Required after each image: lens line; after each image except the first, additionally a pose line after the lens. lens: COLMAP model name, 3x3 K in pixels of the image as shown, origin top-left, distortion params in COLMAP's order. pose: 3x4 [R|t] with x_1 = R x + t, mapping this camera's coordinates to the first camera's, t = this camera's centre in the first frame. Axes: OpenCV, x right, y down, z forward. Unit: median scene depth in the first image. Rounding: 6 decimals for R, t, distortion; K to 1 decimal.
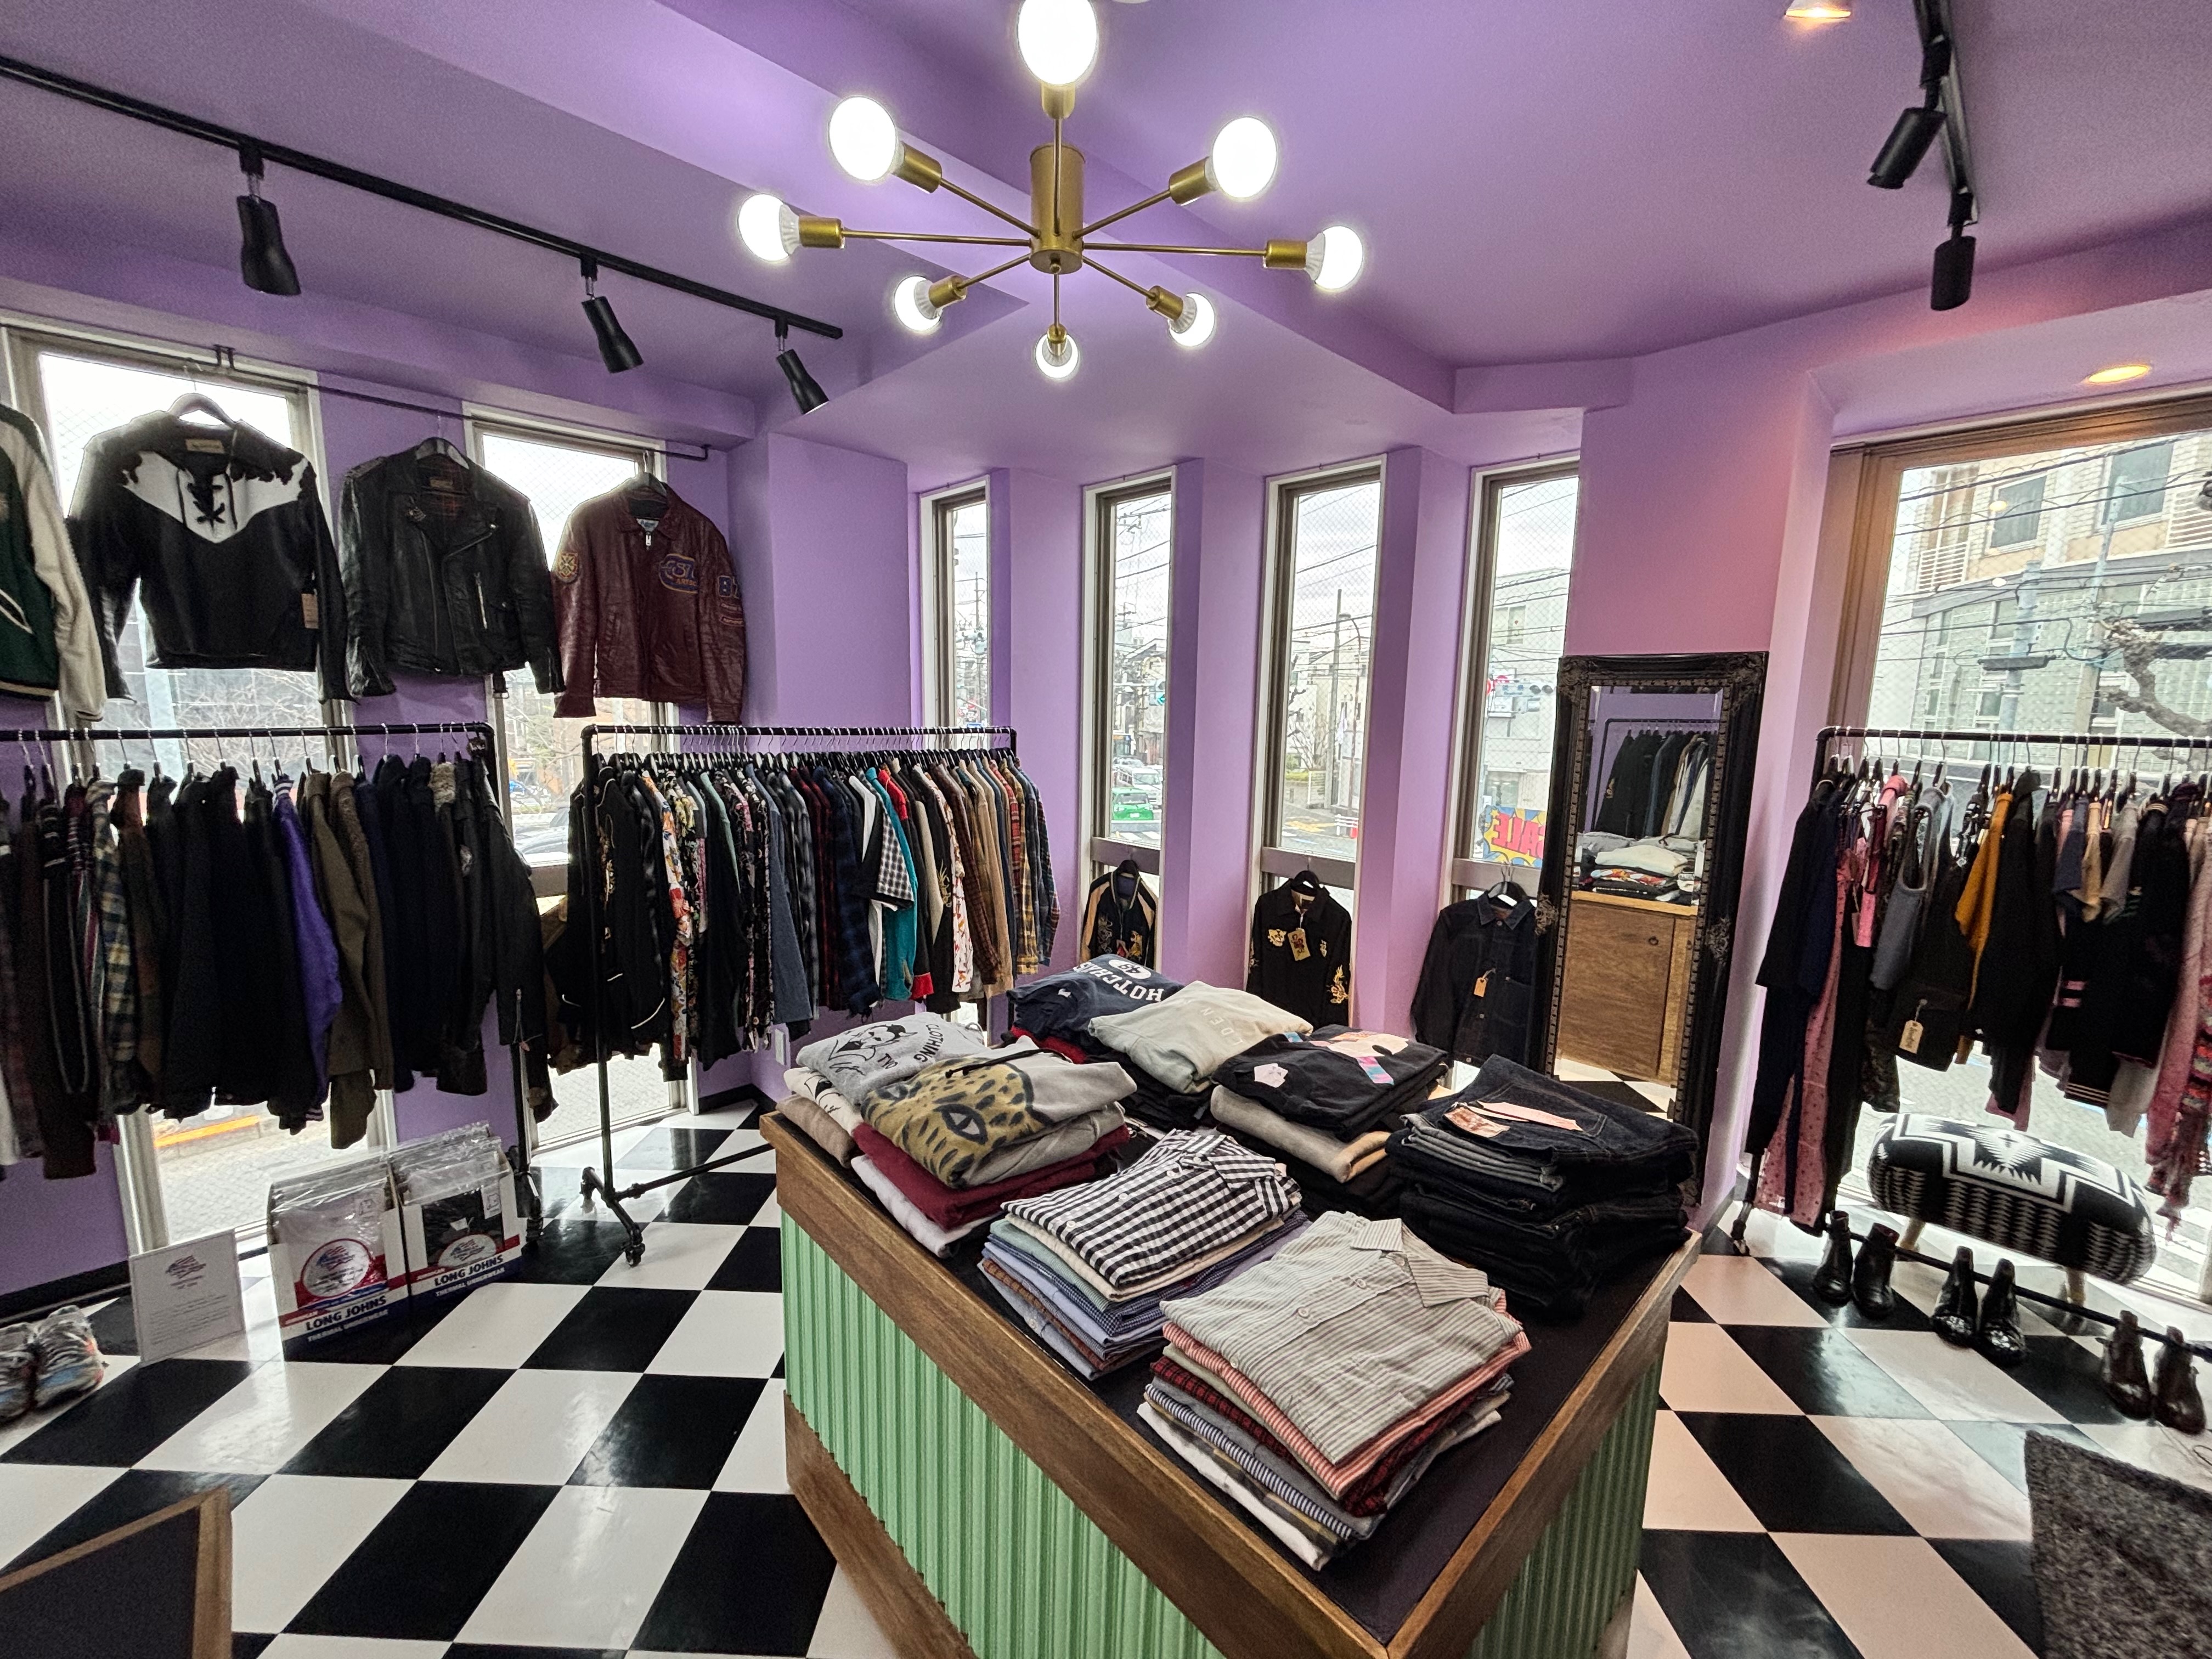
lens RADIAL K [[887.6, 0, 1104.5], [0, 887.6, 832.1], [0, 0, 1]] dist [-0.002349, 0.000740]
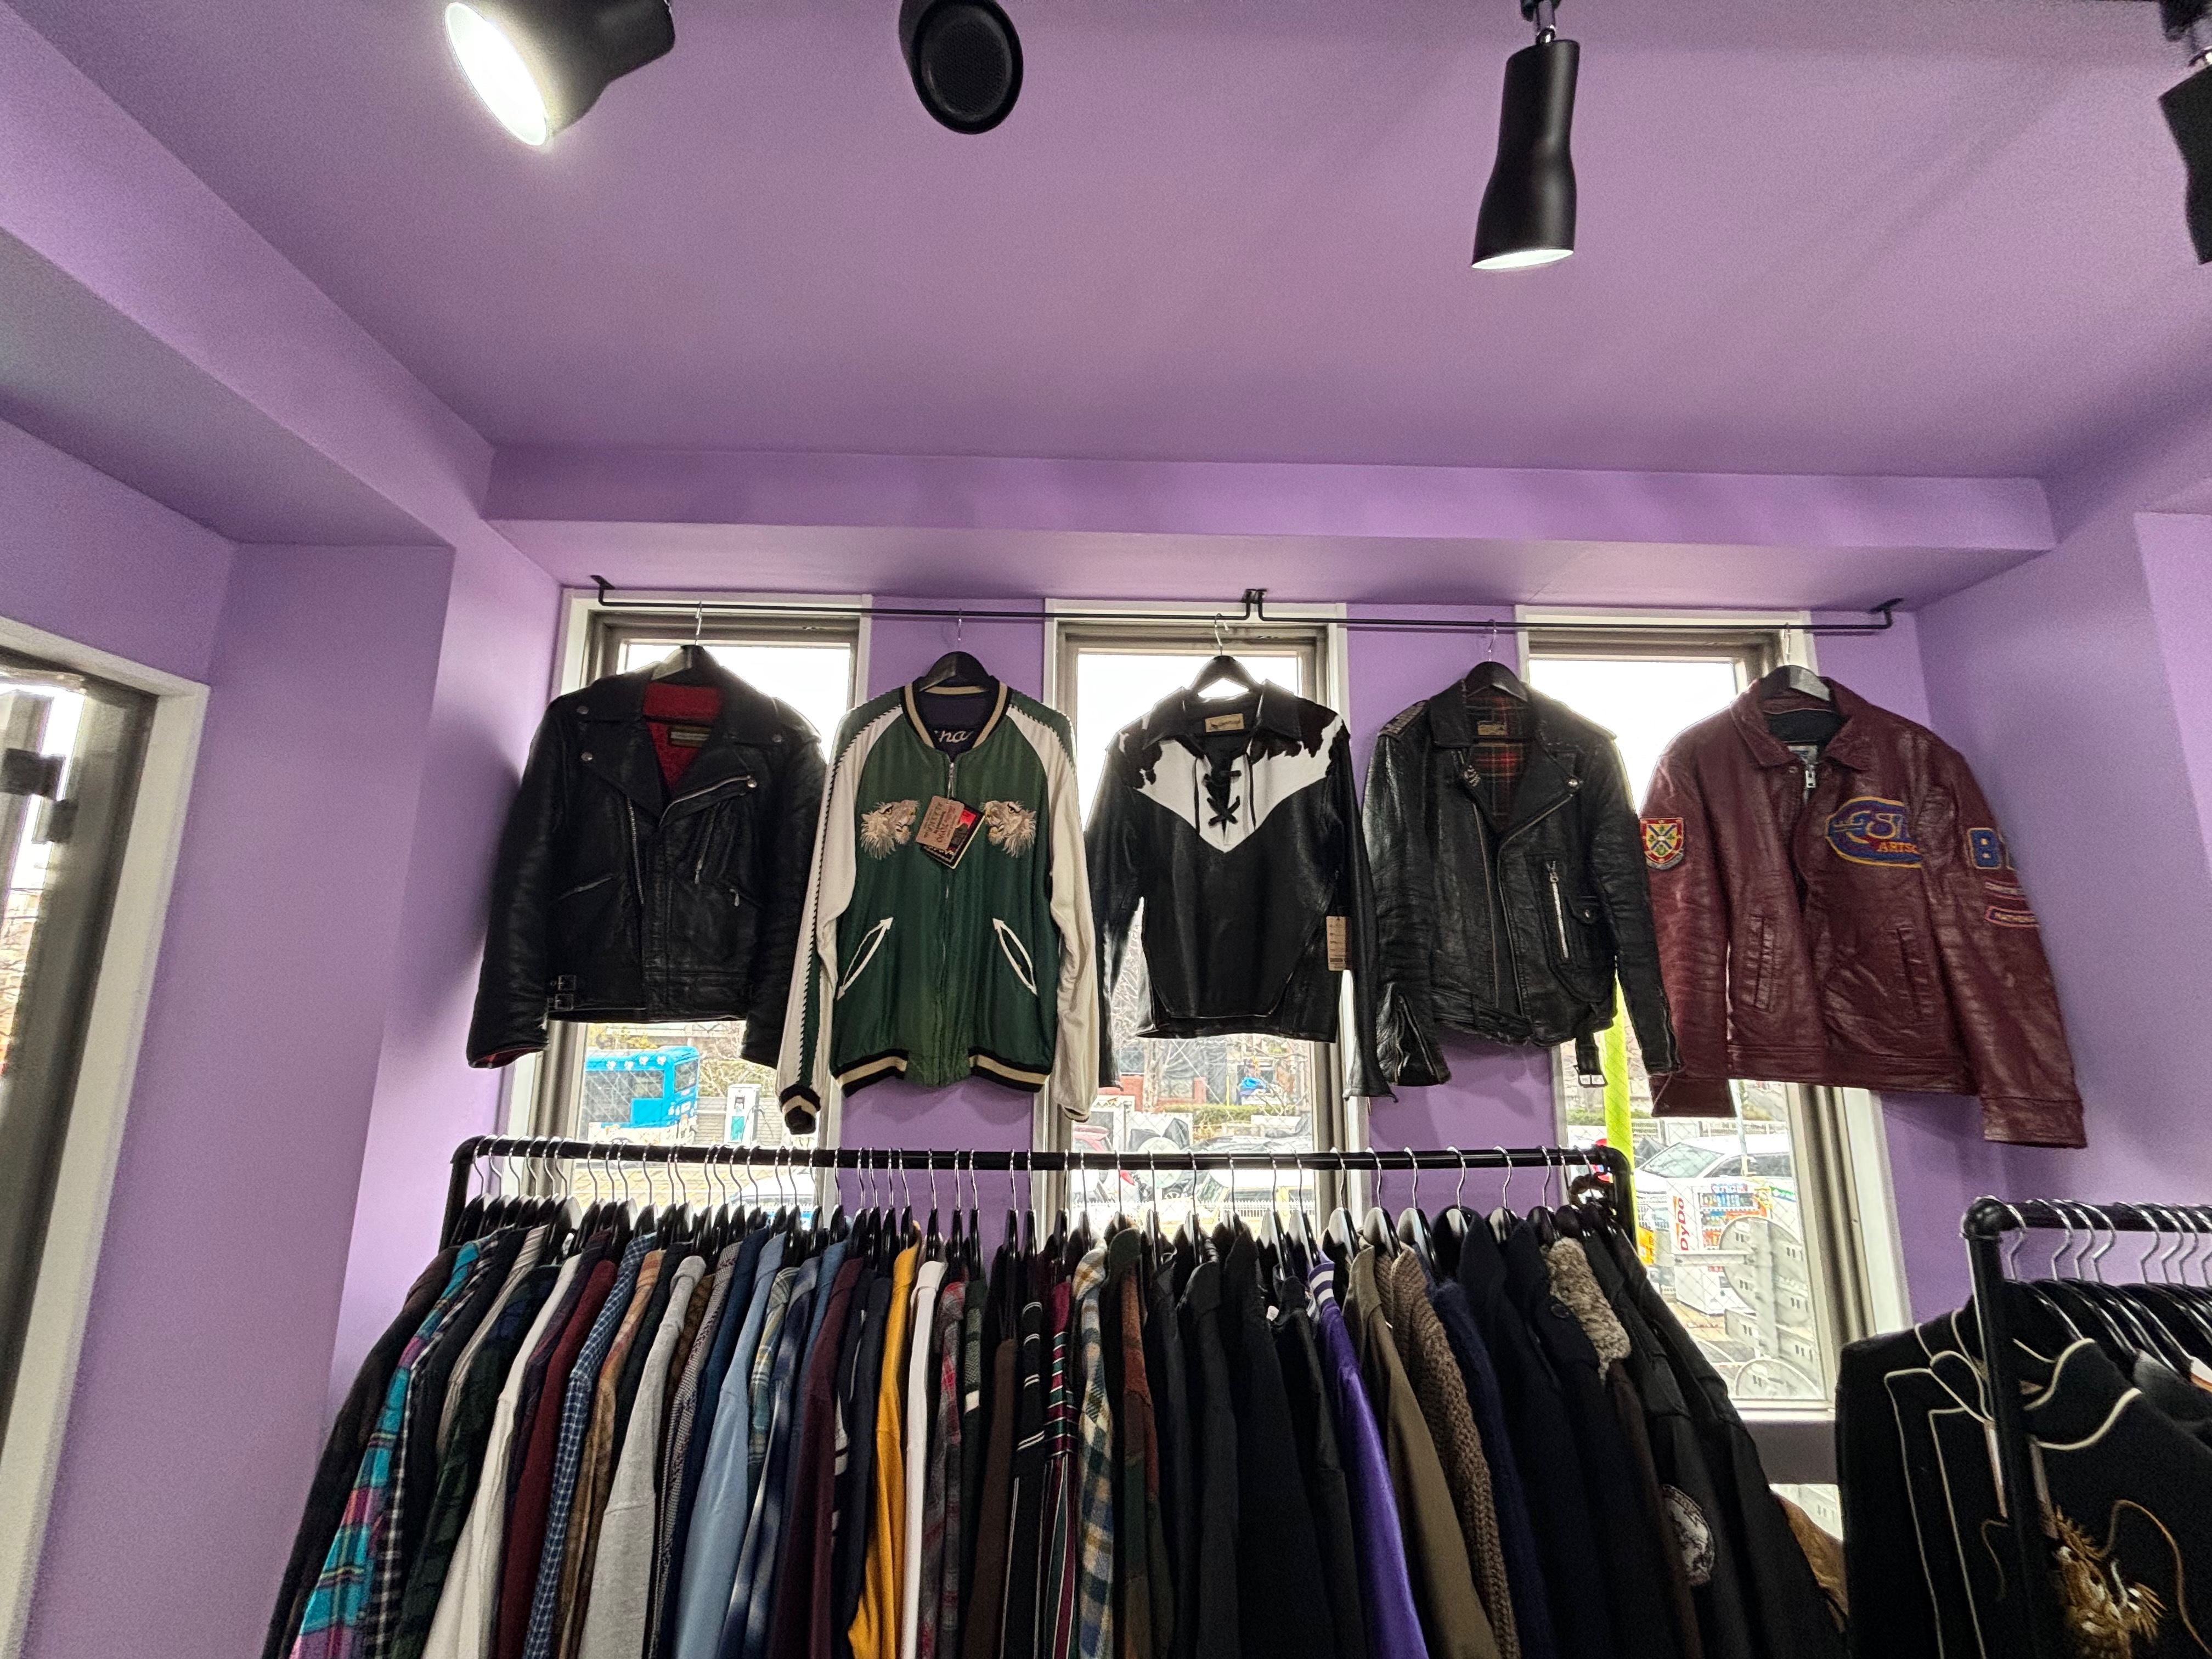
lens RADIAL K [[887.6, 0, 1099.0], [0, 887.6, 826.6], [0, 0, 1]] dist [-0.002349, 0.000740]
pose [[0.735290, -0.134959, -0.664180, -0.587257], [-0.093857, 0.950256, -0.296993, -0.126066], [0.671223, 0.280714, 0.686046, 0.435968]]
